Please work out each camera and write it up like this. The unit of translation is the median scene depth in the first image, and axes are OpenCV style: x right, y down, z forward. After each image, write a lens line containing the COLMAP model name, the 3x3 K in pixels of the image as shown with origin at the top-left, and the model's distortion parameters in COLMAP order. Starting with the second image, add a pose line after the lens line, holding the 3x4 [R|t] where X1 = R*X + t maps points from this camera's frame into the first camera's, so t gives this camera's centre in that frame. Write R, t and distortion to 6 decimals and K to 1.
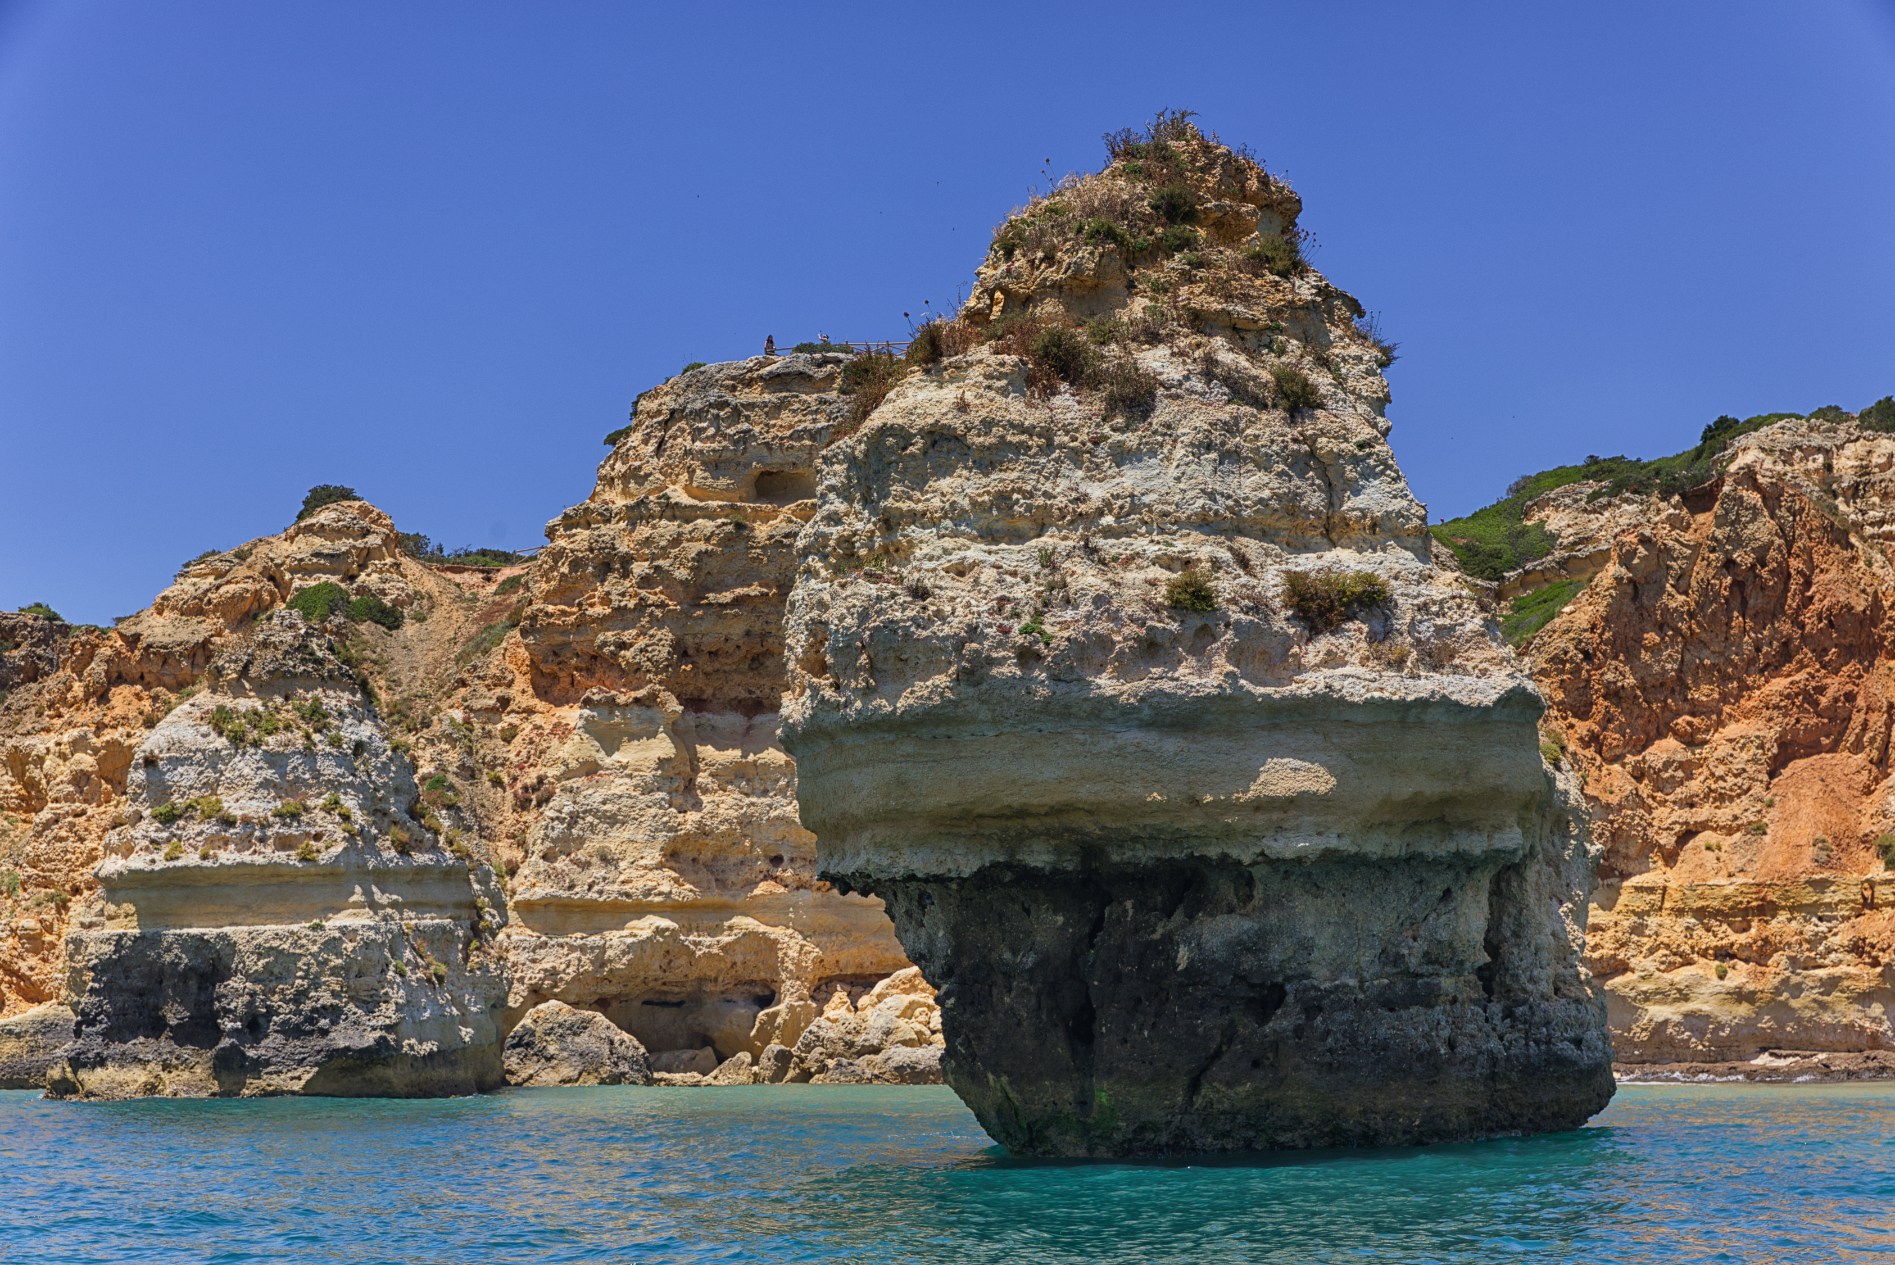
lens RADIAL K [[2973.7, 0, 947.5], [0, 2973.7, 632.5], [0, 0, 1]] dist [0.004781, -0.059631]
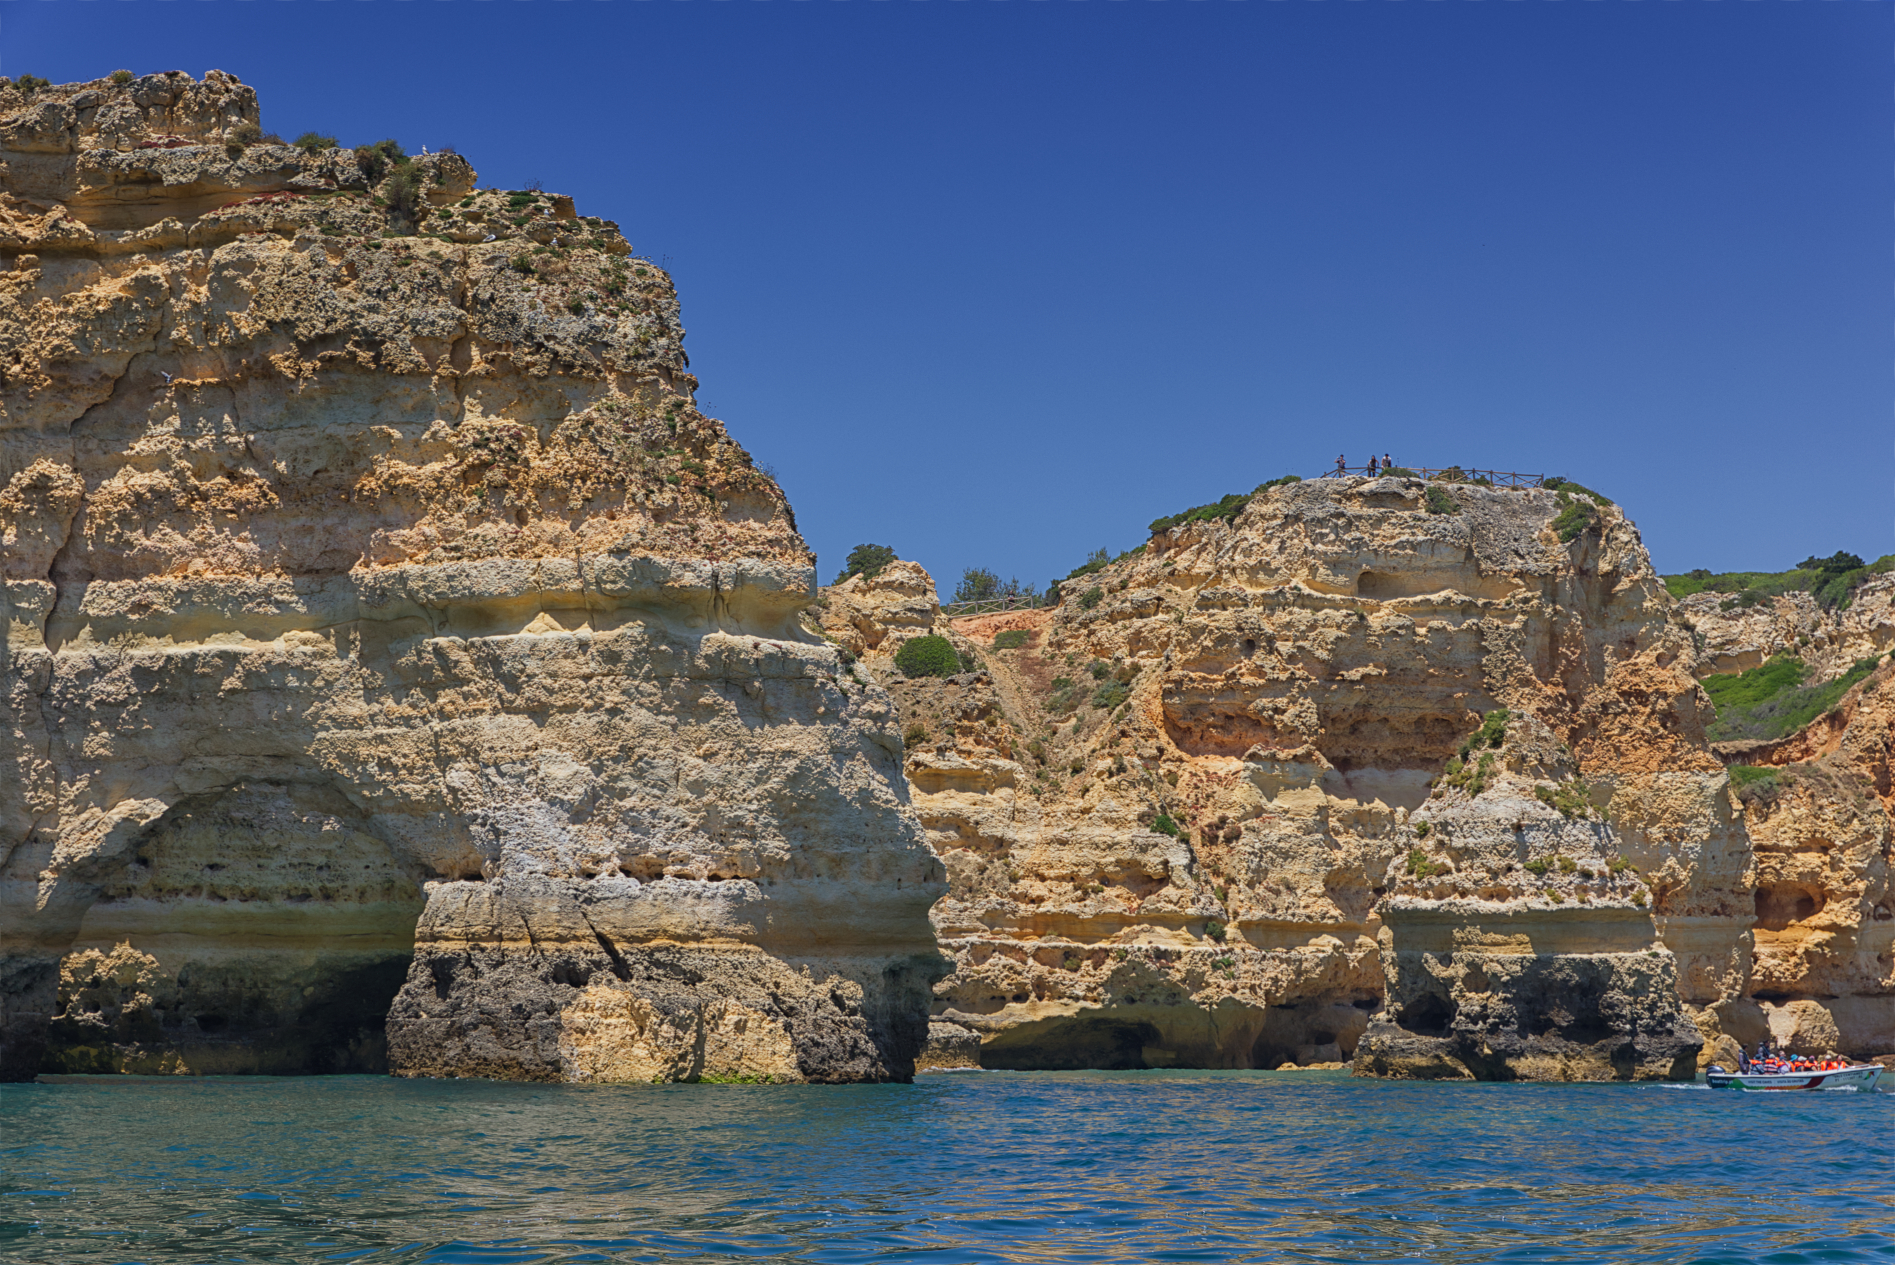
lens RADIAL K [[3129.7, 0, 947.5], [0, 3129.7, 632.5], [0, 0, 1]] dist [0.014858, -0.095396]
pose [[0.938208, 0.053667, 0.341887, -0.674797], [-0.056937, 0.998378, -0.000472, -0.019291], [-0.341357, -0.019023, 0.939741, -0.153821]]
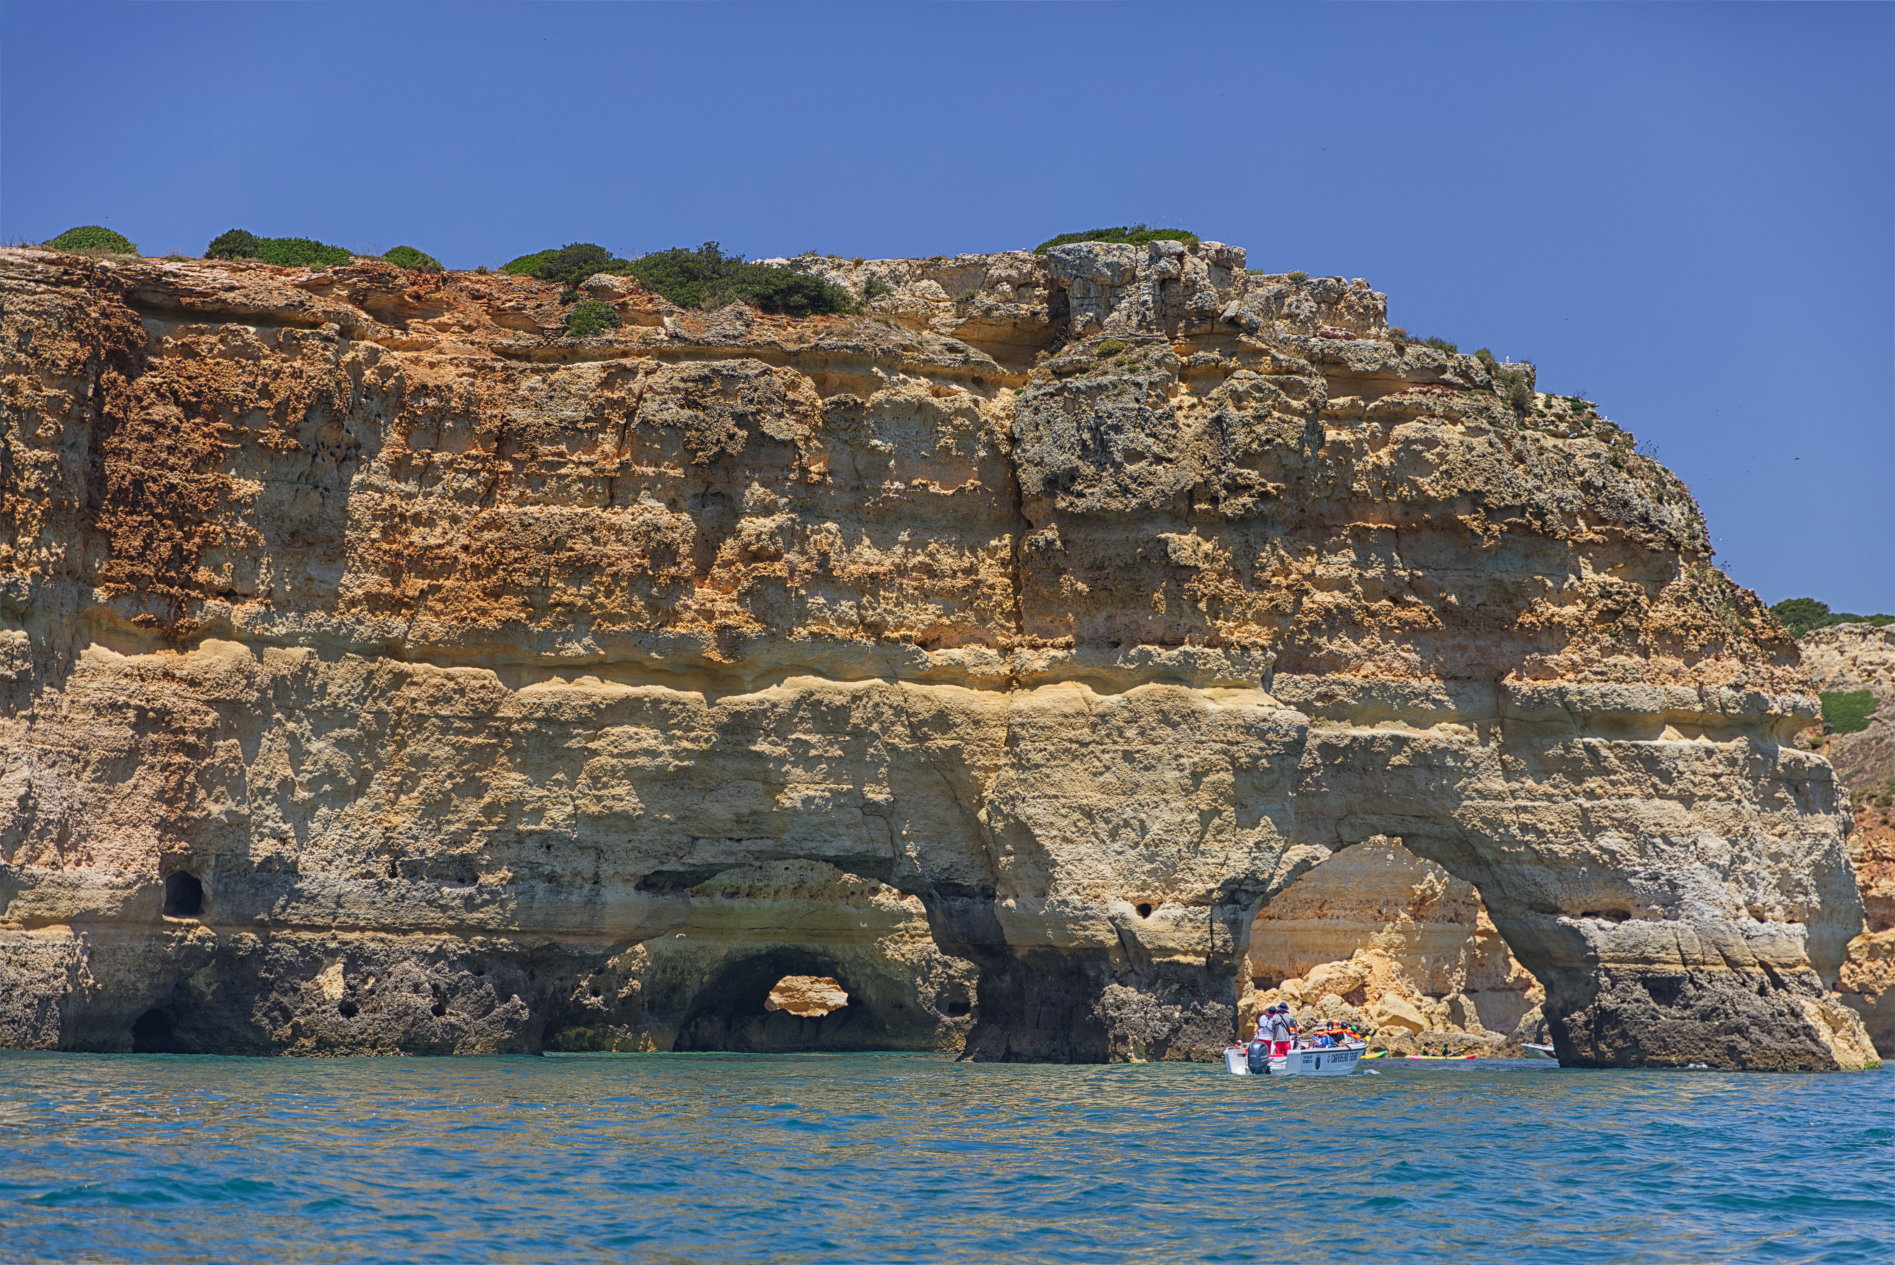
lens RADIAL K [[3707.2, 0, 947.5], [0, 3707.2, 632.5], [0, 0, 1]] dist [0.049415, 0.050227]
pose [[0.665735, 0.092097, 0.740483, -1.238627], [-0.119939, 0.992658, -0.015629, -0.008226], [-0.736486, -0.078408, 0.671893, -0.096375]]
